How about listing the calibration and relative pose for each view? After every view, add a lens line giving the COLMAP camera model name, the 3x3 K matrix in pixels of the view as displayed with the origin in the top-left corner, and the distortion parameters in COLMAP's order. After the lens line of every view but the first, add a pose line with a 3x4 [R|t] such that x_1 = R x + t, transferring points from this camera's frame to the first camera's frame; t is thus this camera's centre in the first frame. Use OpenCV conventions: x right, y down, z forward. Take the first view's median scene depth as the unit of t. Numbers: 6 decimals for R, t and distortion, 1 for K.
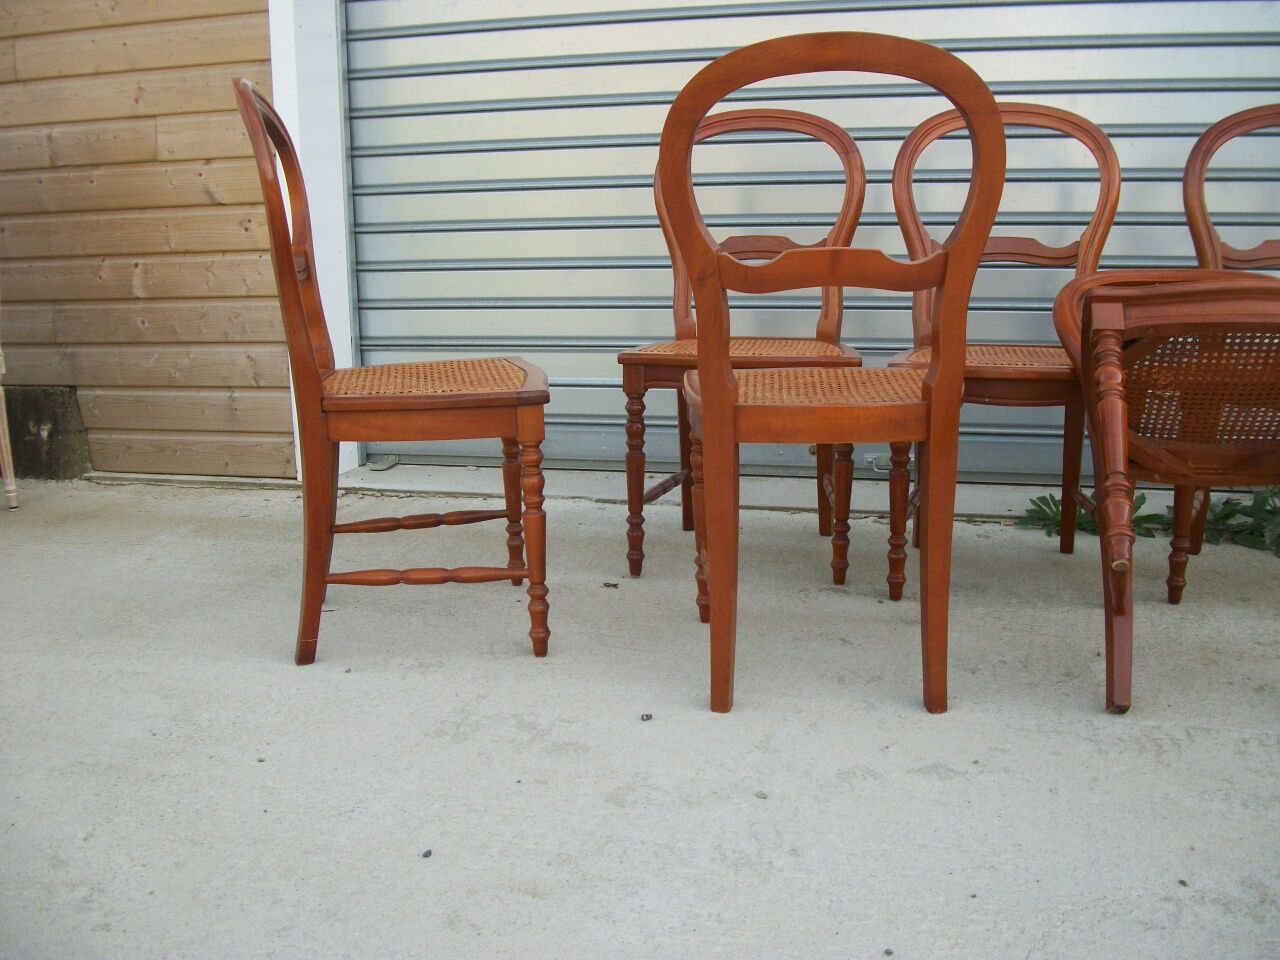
lens RADIAL K [[1218.4, 0, 658.4], [0, 1218.4, 476.4], [0, 0, 1]] dist [-0.148010, 0.076631]
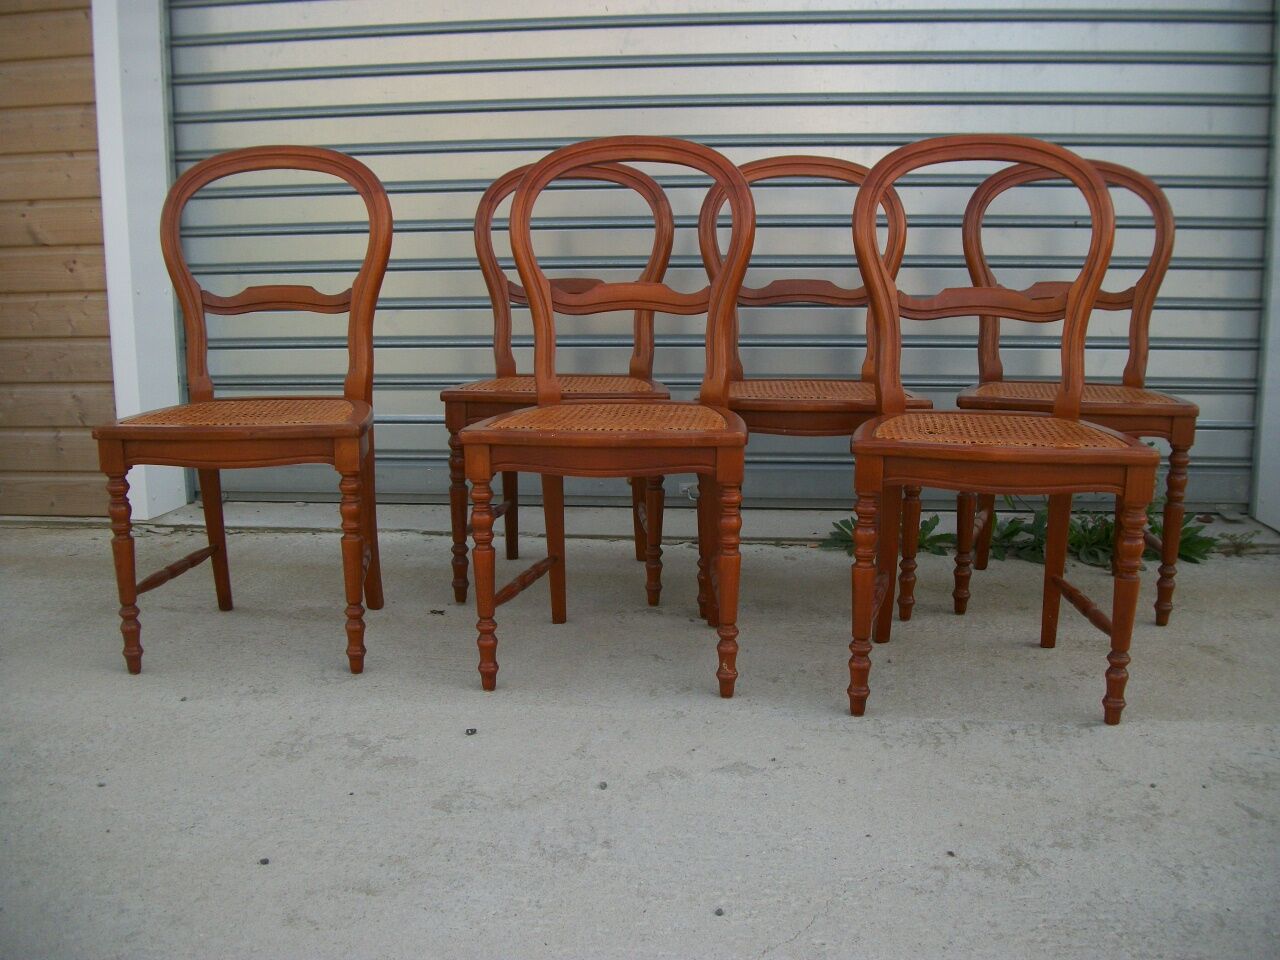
lens RADIAL K [[1218.4, 0, 658.4], [0, 1218.4, 476.4], [0, 0, 1]] dist [-0.148010, 0.076631]
pose [[0.990339, -0.016278, 0.137705, 0.009605], [0.020067, 0.999456, -0.026173, 0.004381], [-0.137204, 0.028683, 0.990127, -0.073926]]
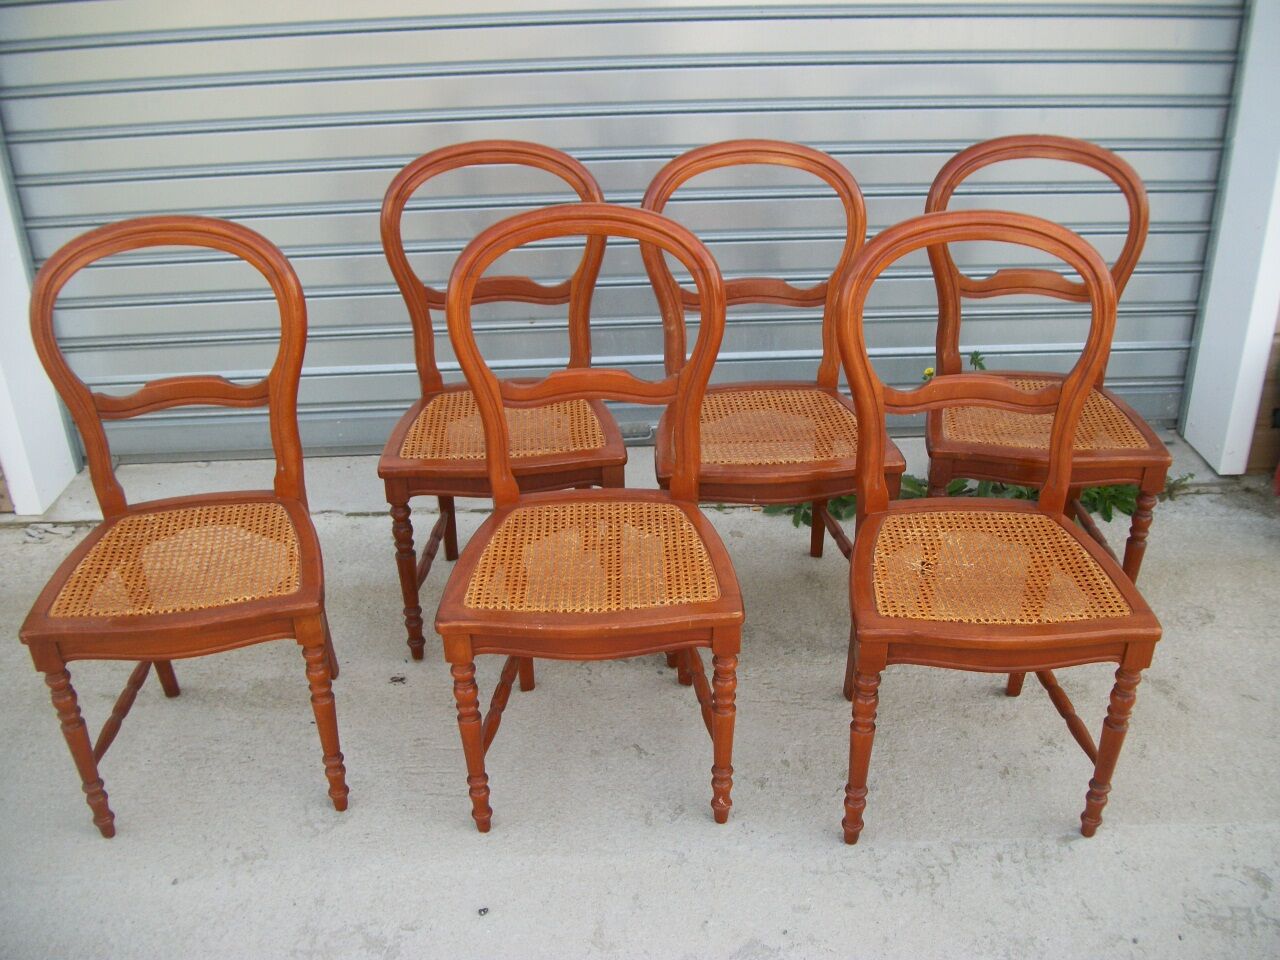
lens RADIAL K [[1218.4, 0, 658.4], [0, 1218.4, 476.4], [0, 0, 1]] dist [-0.148010, 0.076631]
pose [[0.963303, -0.129615, 0.235047, -0.052819], [0.060797, 0.958286, 0.279270, -0.410574], [-0.261440, -0.254732, 0.931000, 0.058142]]
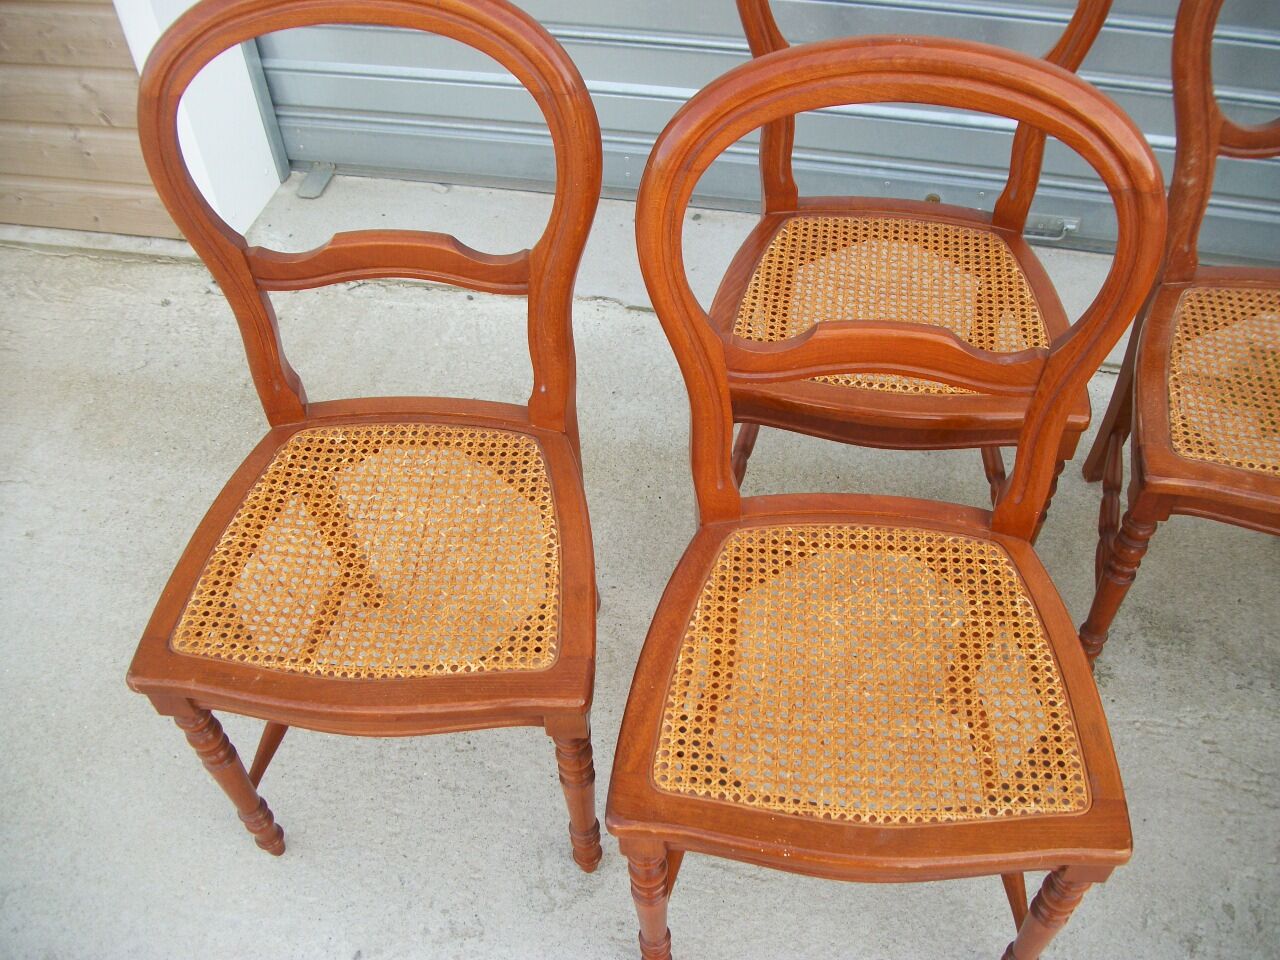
lens RADIAL K [[1218.4, 0, 658.4], [0, 1218.4, 476.4], [0, 0, 1]] dist [-0.148010, 0.076631]
pose [[0.999333, -0.035356, 0.009181, -0.066986], [0.022904, 0.802288, 0.596497, -0.499975], [-0.028456, -0.595889, 0.802563, 0.574655]]
